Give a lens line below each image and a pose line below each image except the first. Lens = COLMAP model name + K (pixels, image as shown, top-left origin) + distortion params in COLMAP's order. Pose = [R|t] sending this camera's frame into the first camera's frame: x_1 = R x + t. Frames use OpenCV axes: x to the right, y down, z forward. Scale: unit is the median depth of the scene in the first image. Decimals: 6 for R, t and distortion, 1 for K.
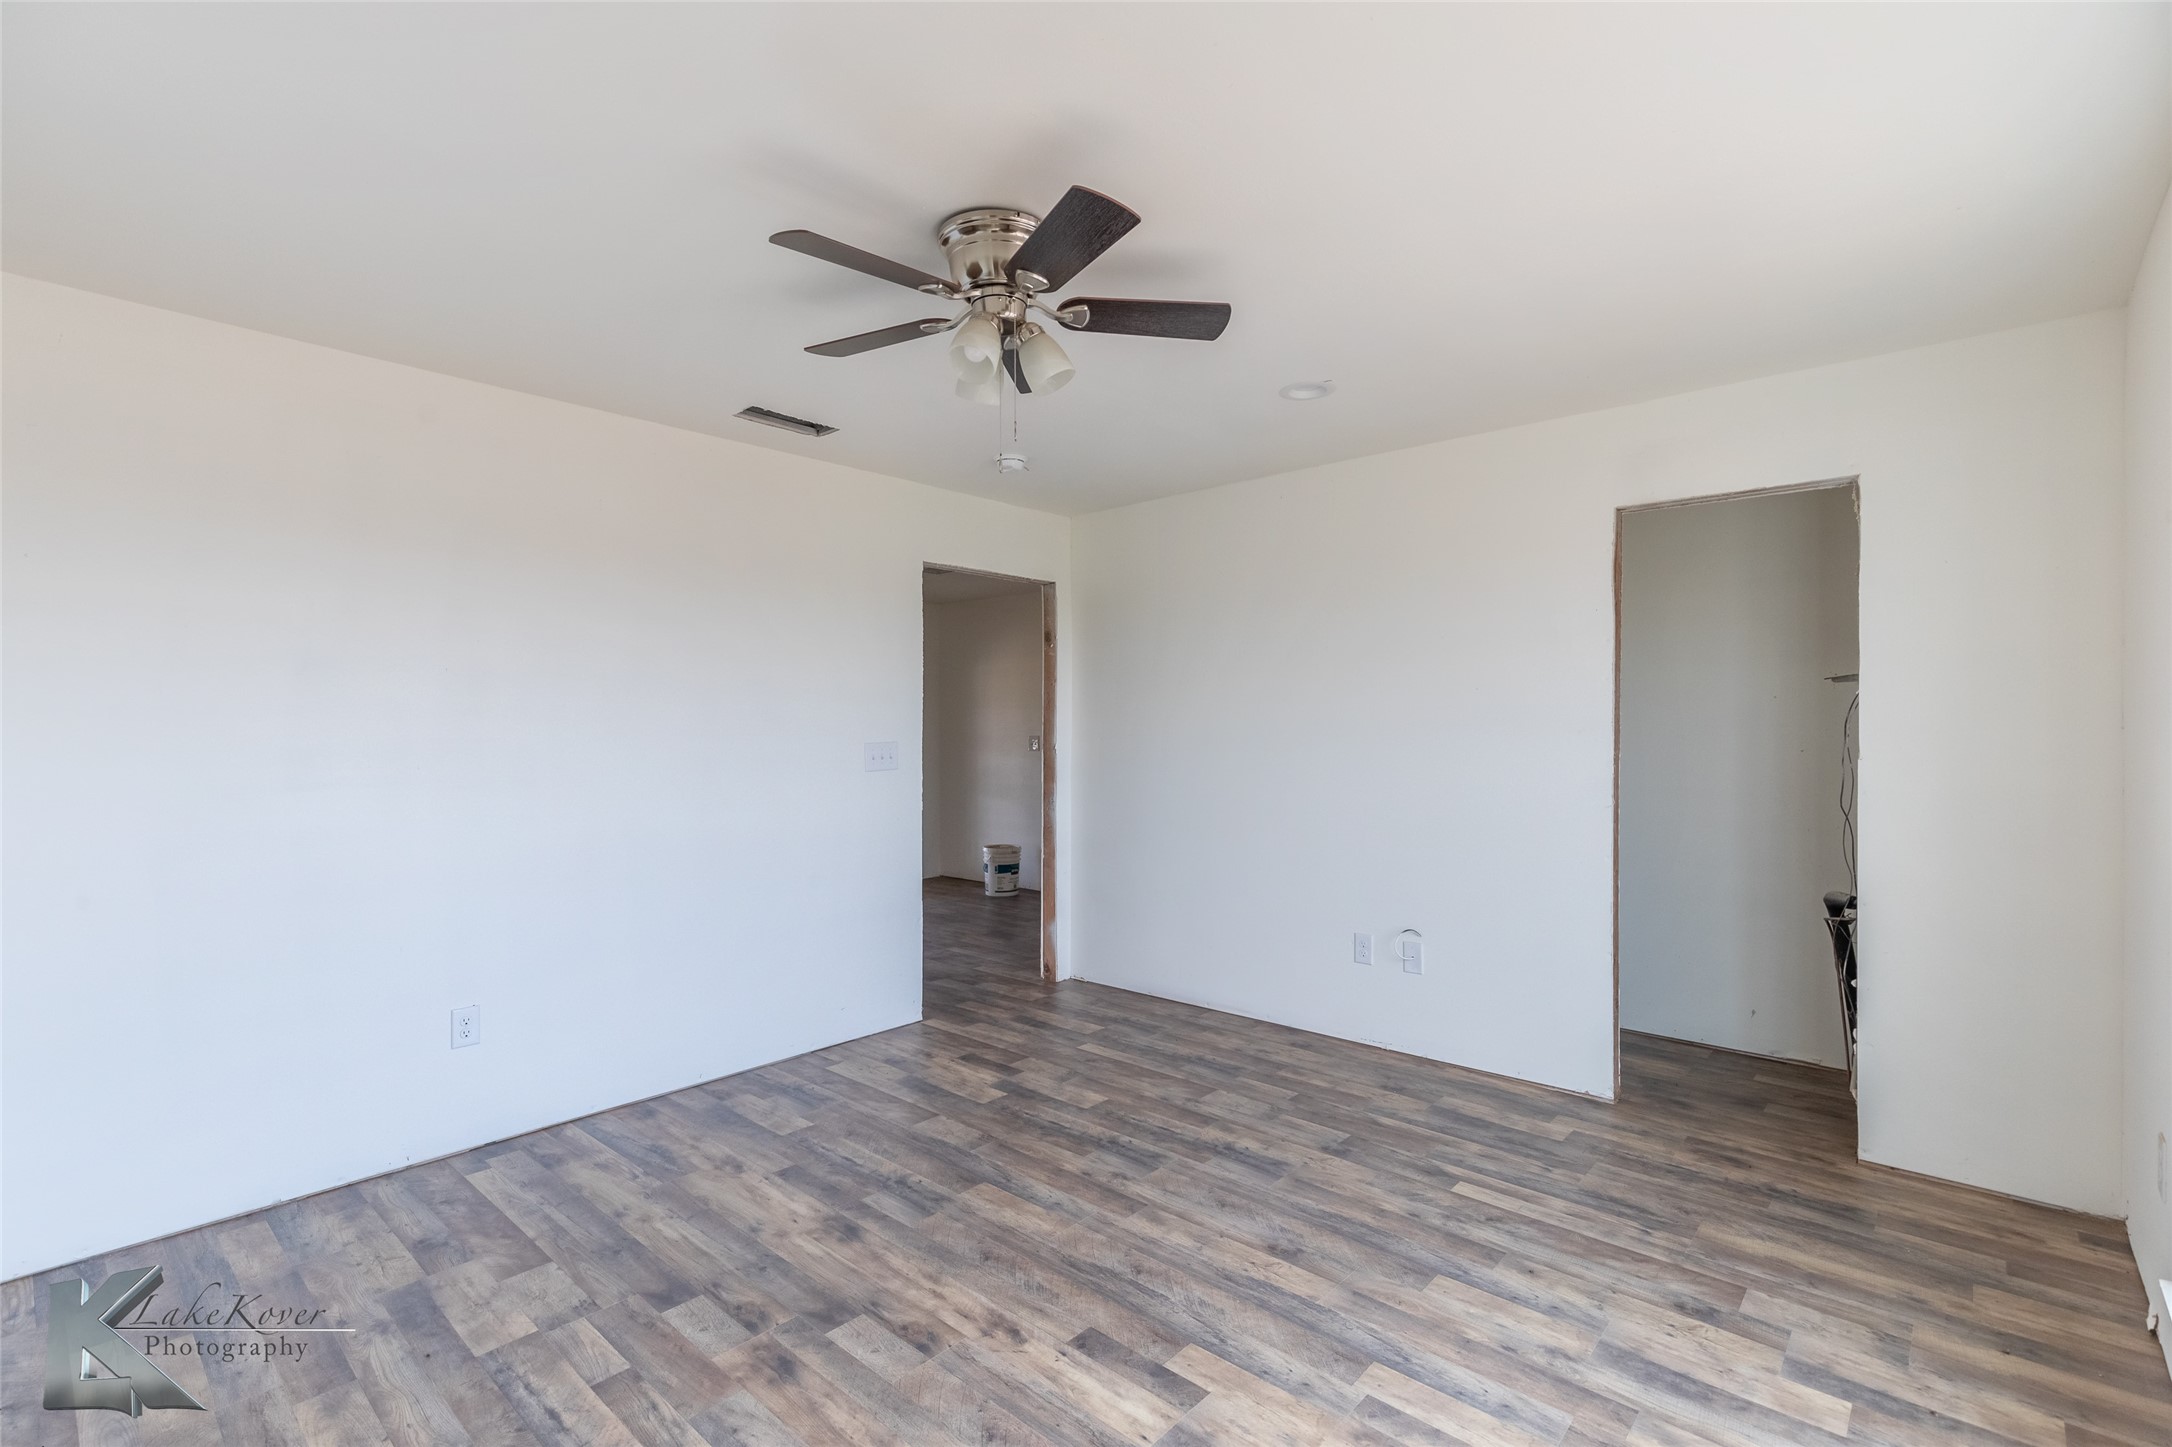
lens RADIAL K [[977.8, 0, 1086.1], [0, 977.8, 738.7], [0, 0, 1]] dist [0.004355, 0.000003]
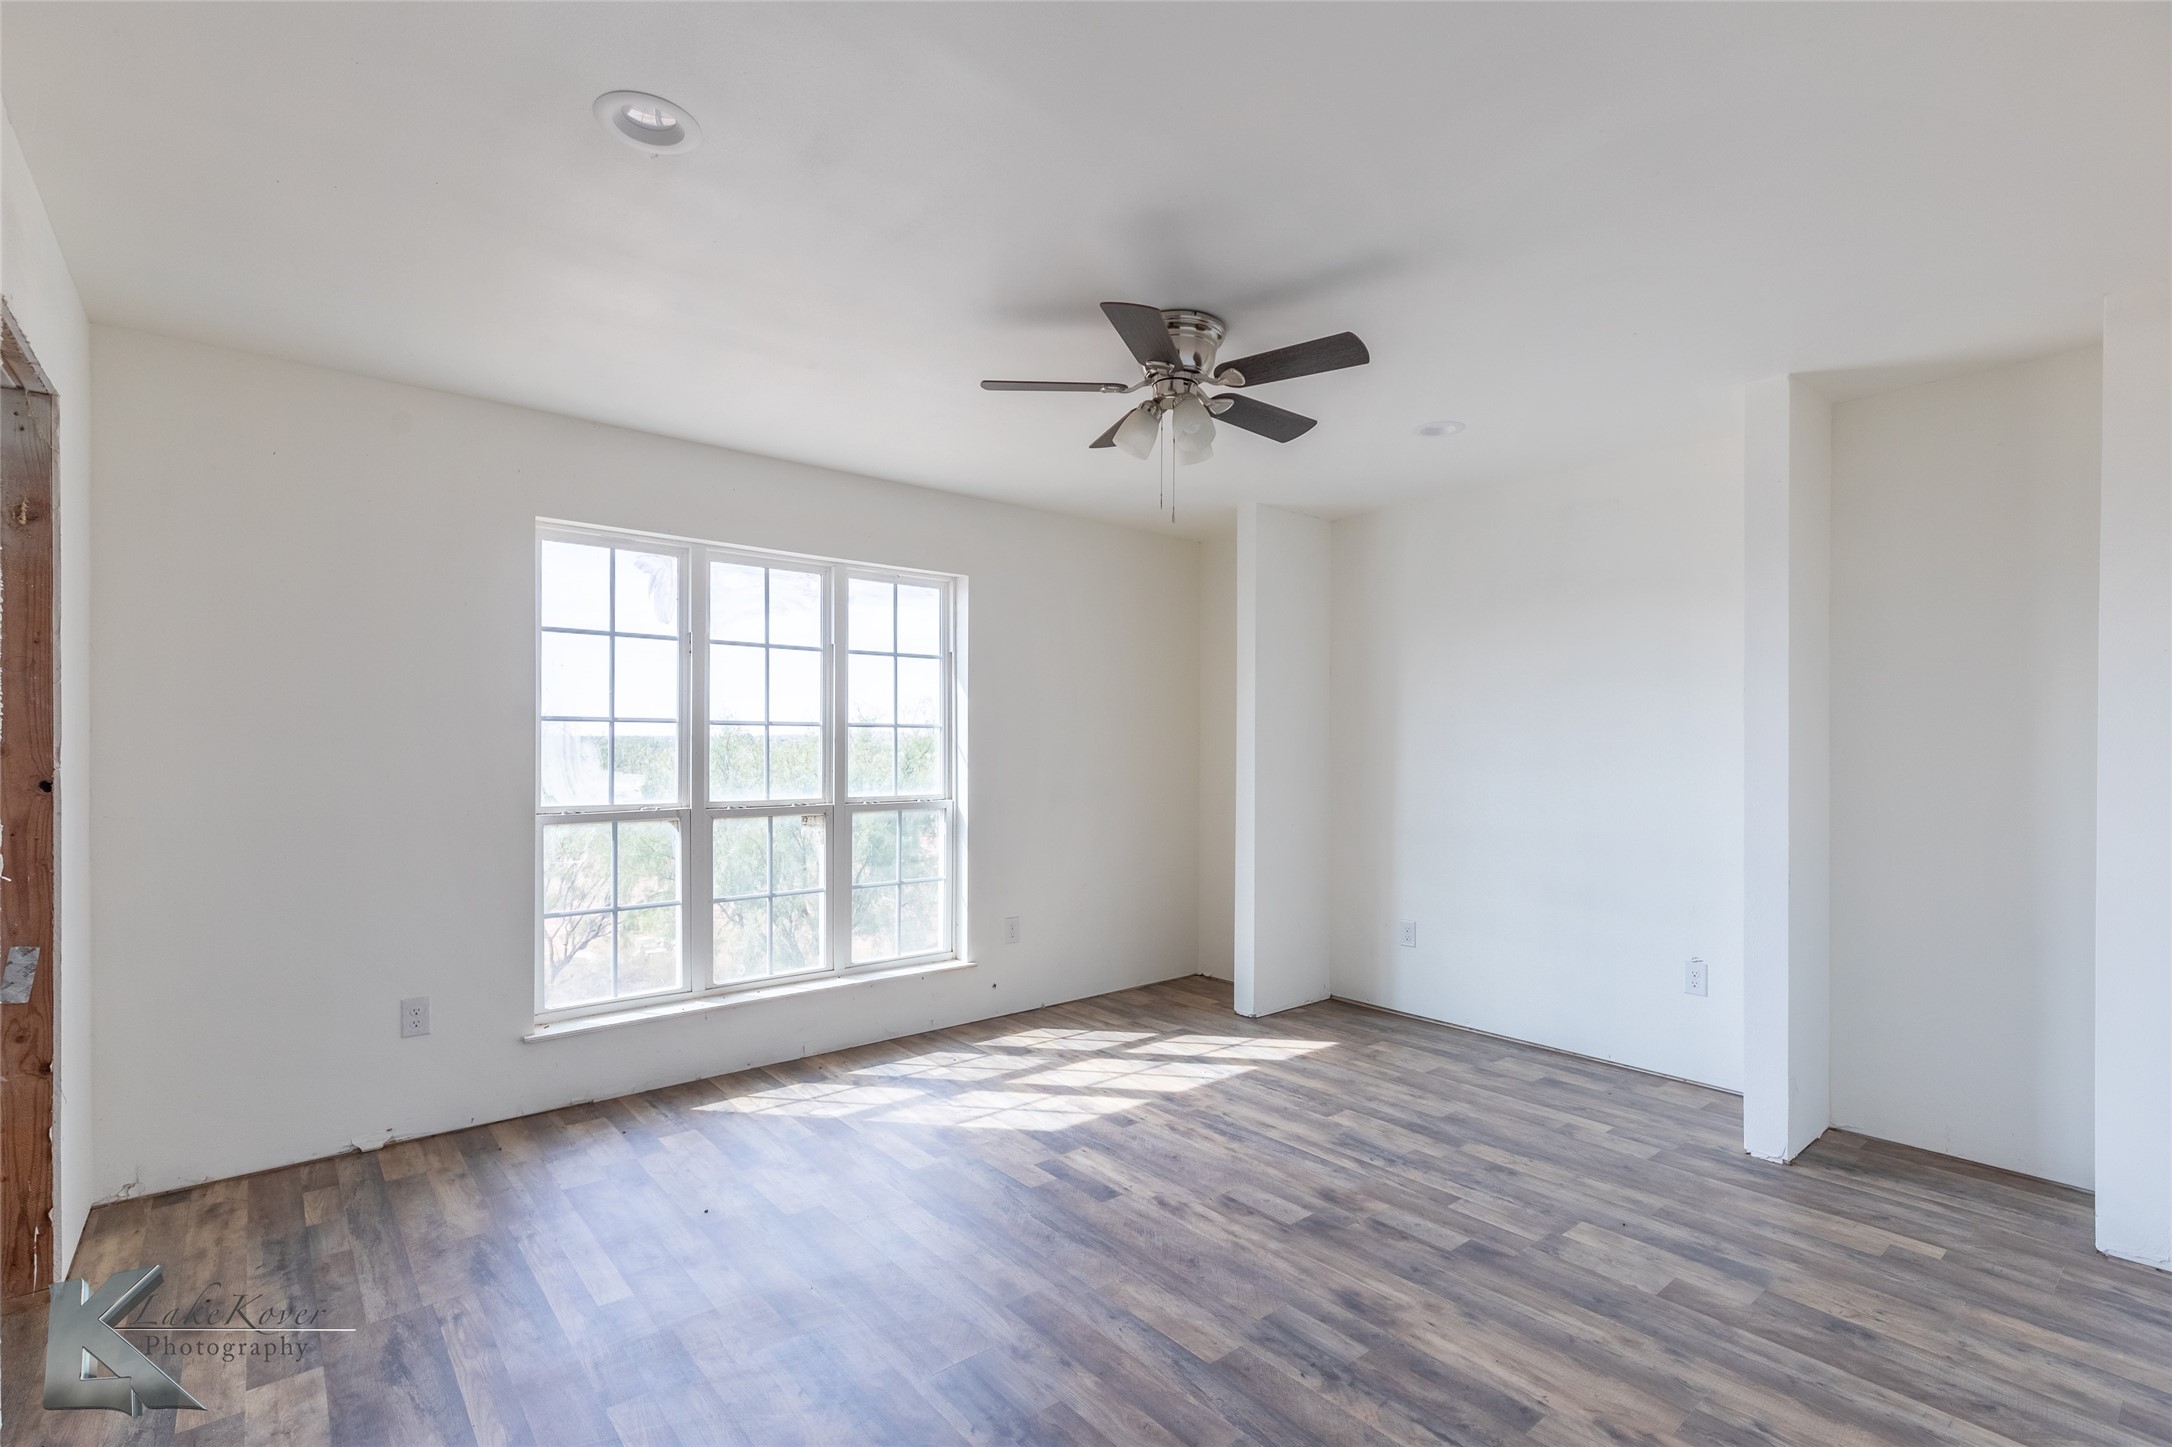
lens RADIAL K [[977.8, 0, 1086.1], [0, 977.8, 738.7], [0, 0, 1]] dist [0.004355, 0.000003]
pose [[-0.991026, 0.000376, 0.133670, -0.129603], [0.001120, 0.999984, 0.005497, -0.007290], [-0.133665, 0.005597, -0.991011, 2.023335]]
